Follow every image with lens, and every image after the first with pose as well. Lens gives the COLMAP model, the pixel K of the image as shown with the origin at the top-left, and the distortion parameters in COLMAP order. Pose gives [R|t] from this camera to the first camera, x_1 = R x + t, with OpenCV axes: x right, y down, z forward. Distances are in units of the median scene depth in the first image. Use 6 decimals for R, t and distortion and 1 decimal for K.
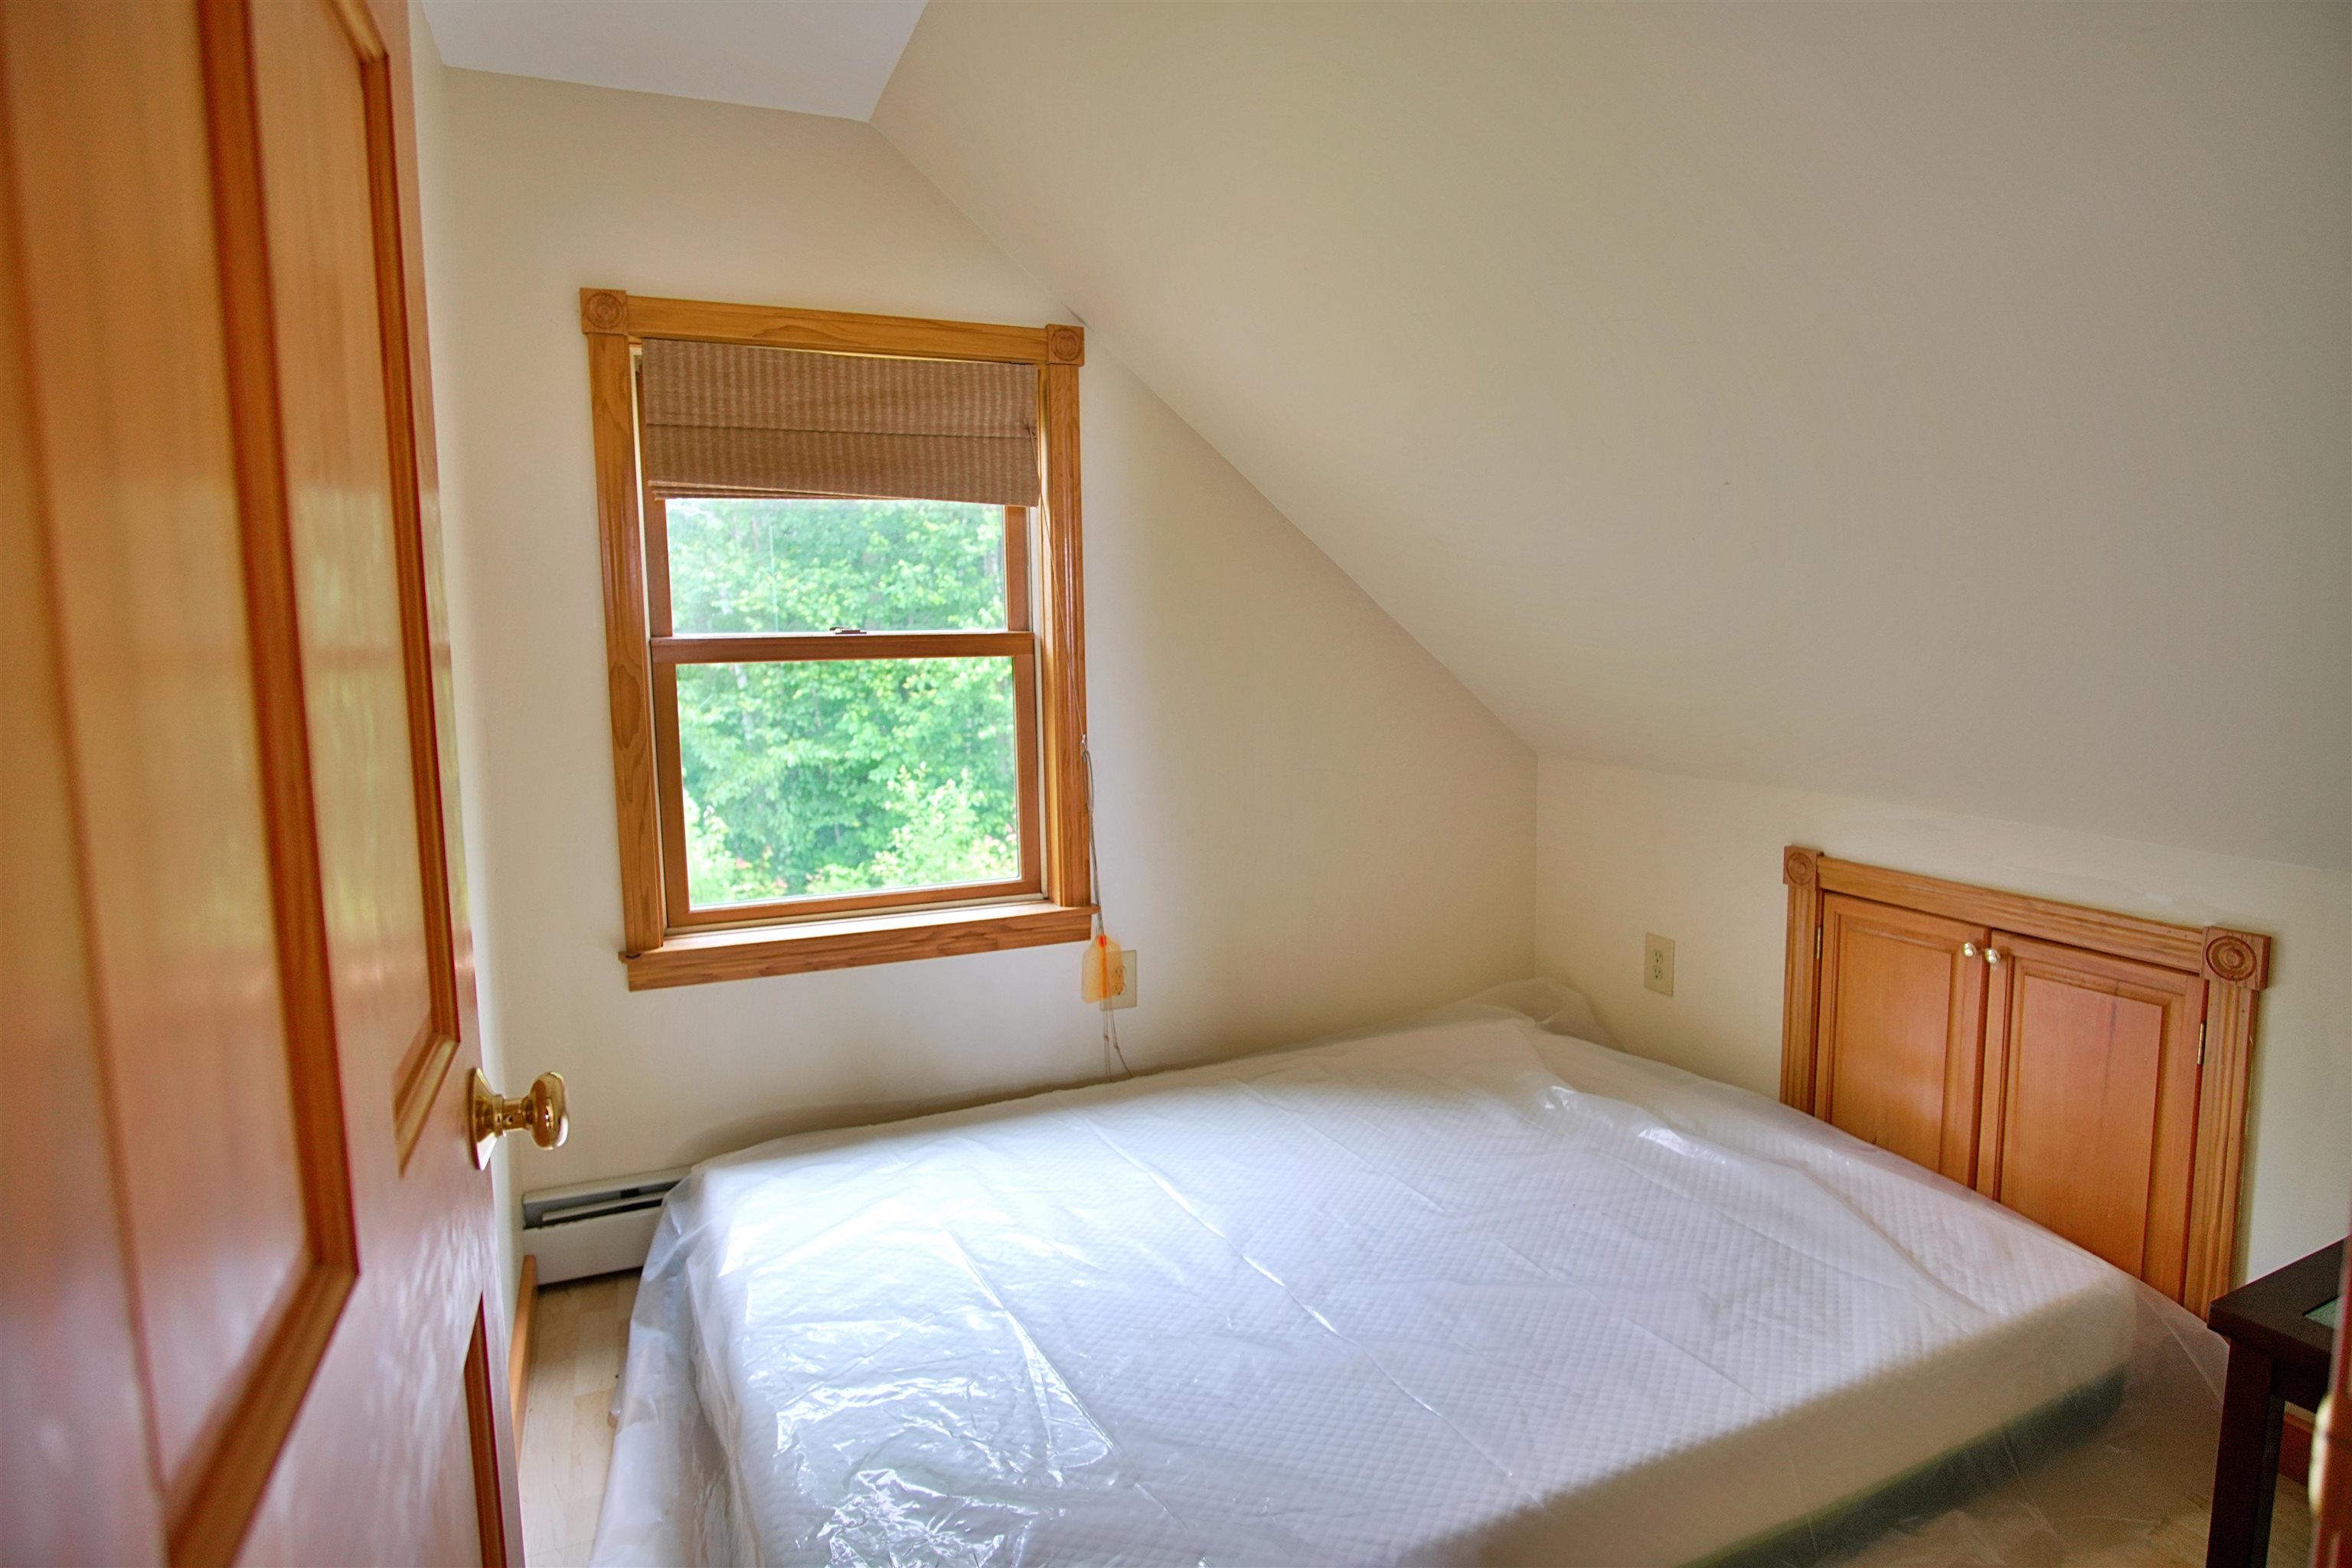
lens RADIAL K [[1274.8, 0, 1170.0], [0, 1274.8, 772.1], [0, 0, 1]] dist [0.002444, 0.000089]
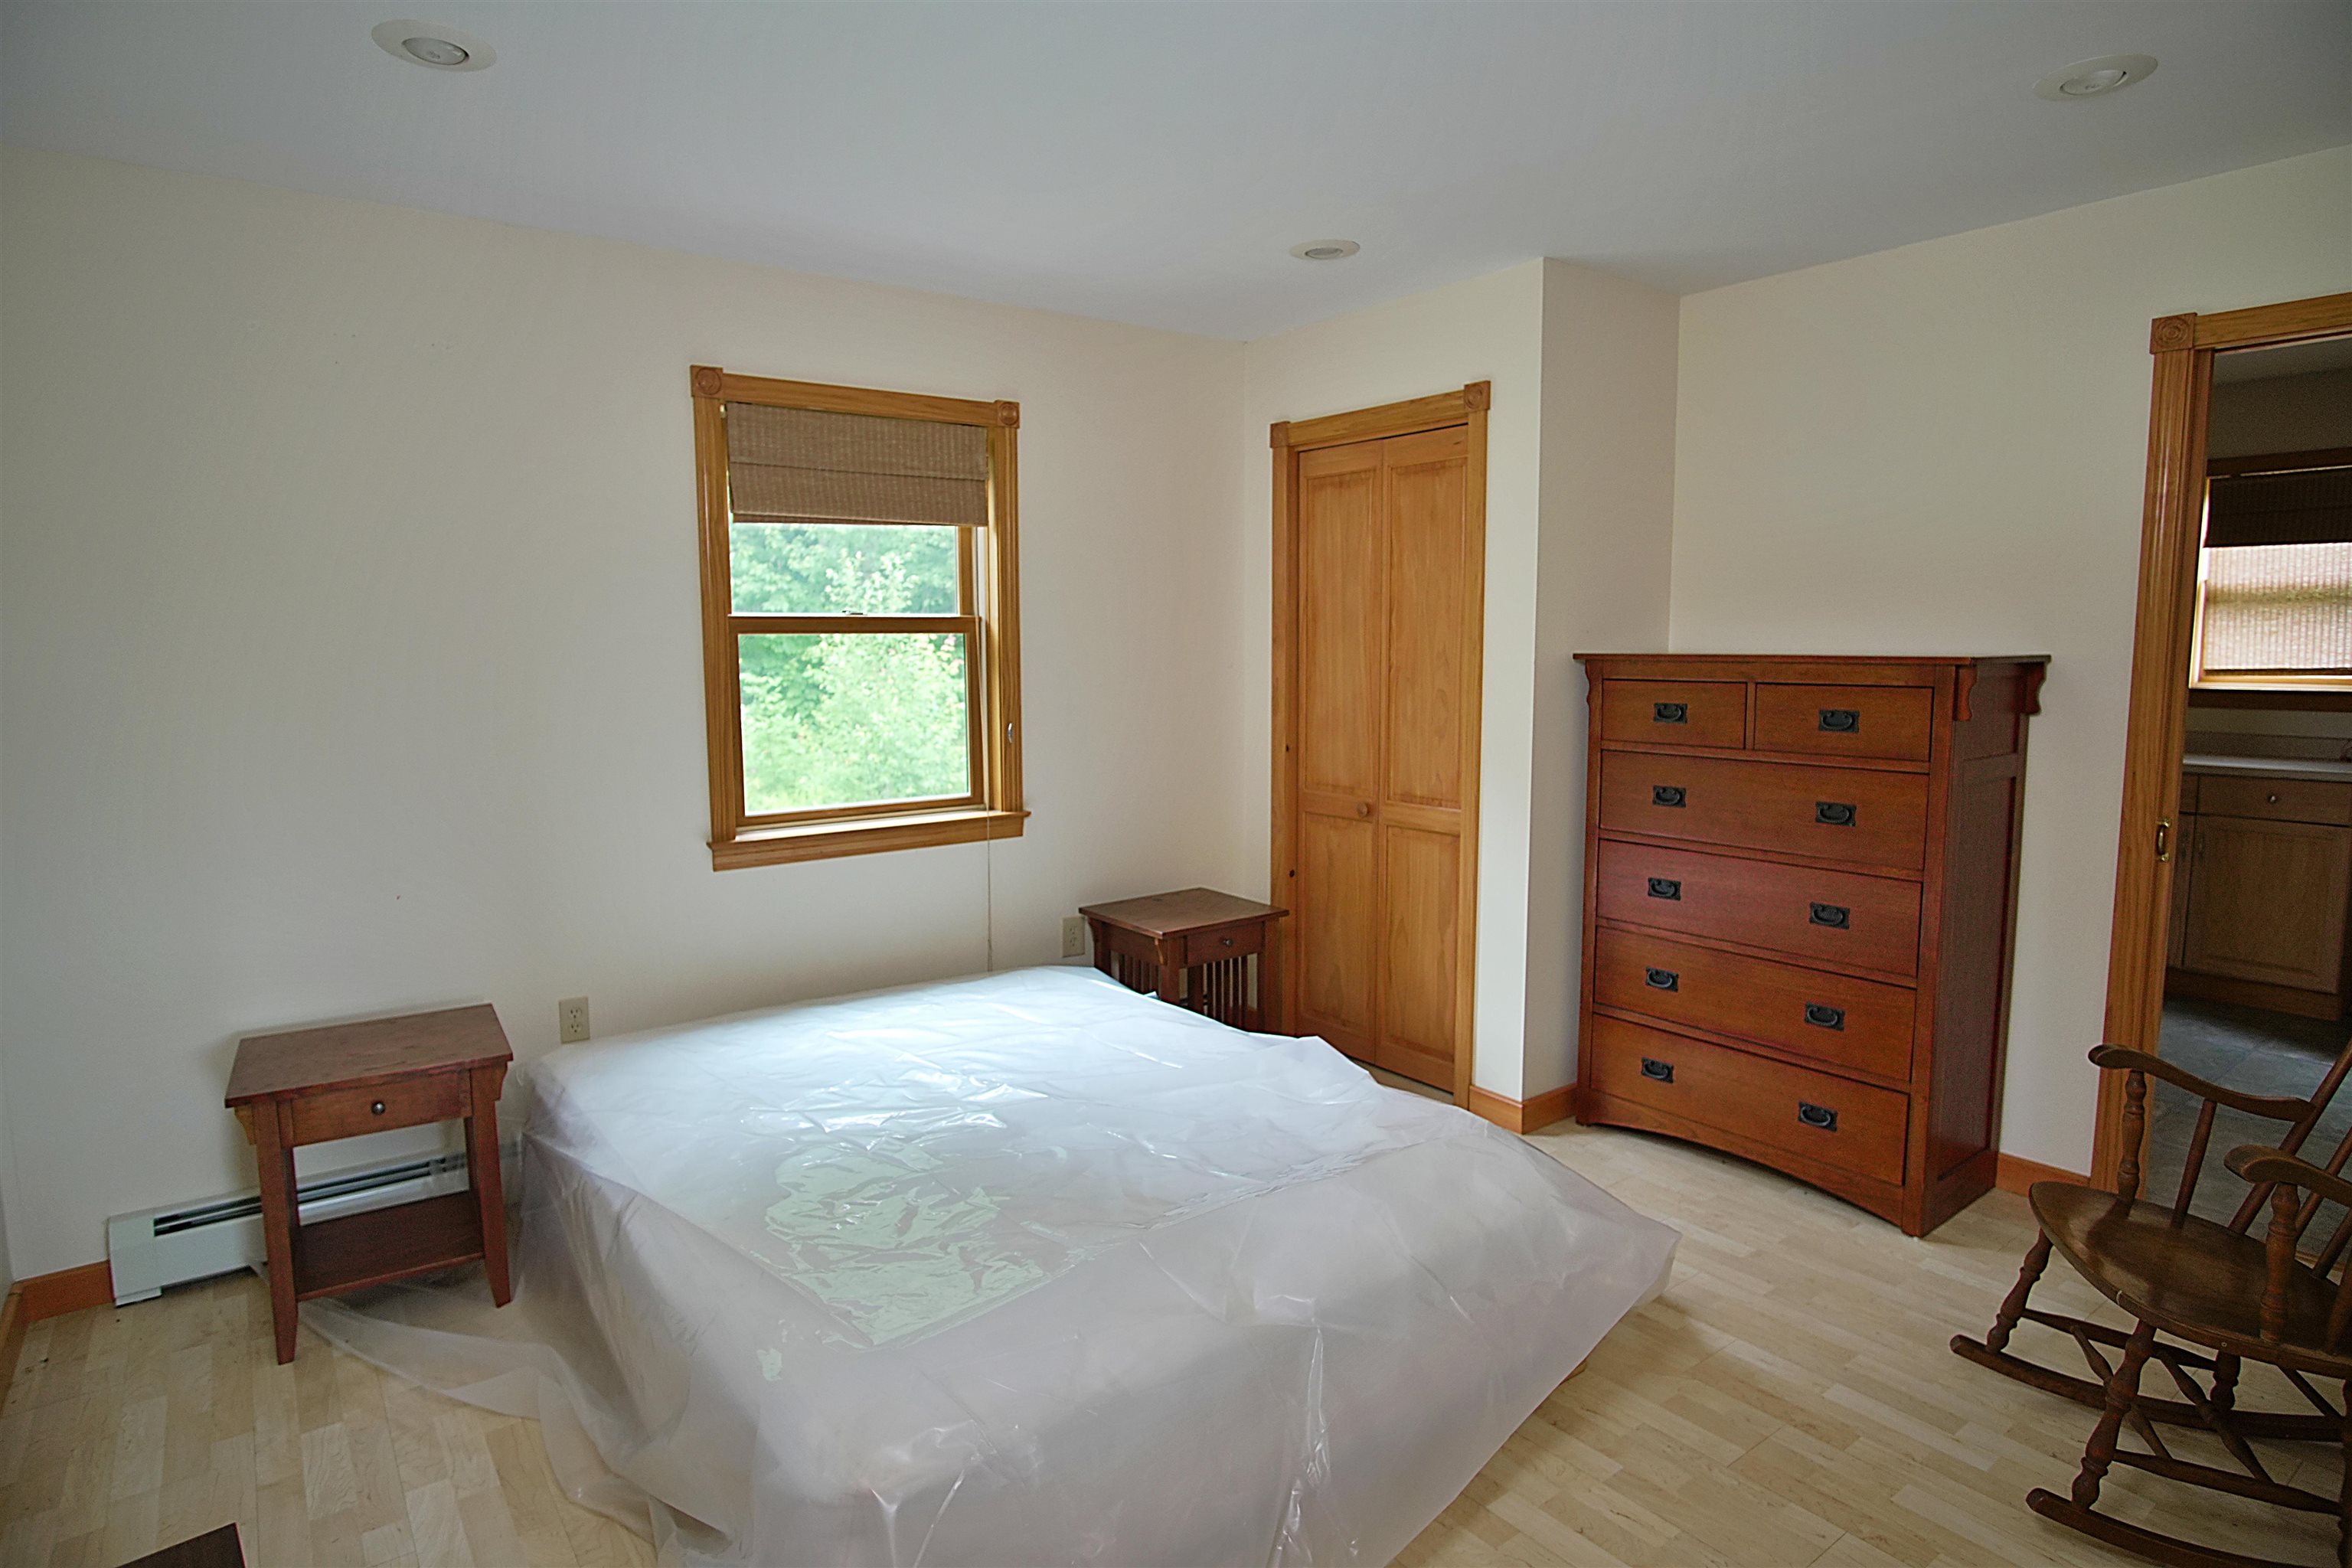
lens RADIAL K [[1274.8, 0, 1180.2], [0, 1274.8, 784.3], [0, 0, 1]] dist [0.002444, 0.000089]
pose [[0.968471, -0.015210, 0.248660, -0.247884], [0.012635, 0.999849, 0.011948, 0.060975], [-0.248805, -0.008430, 0.968517, -0.415135]]
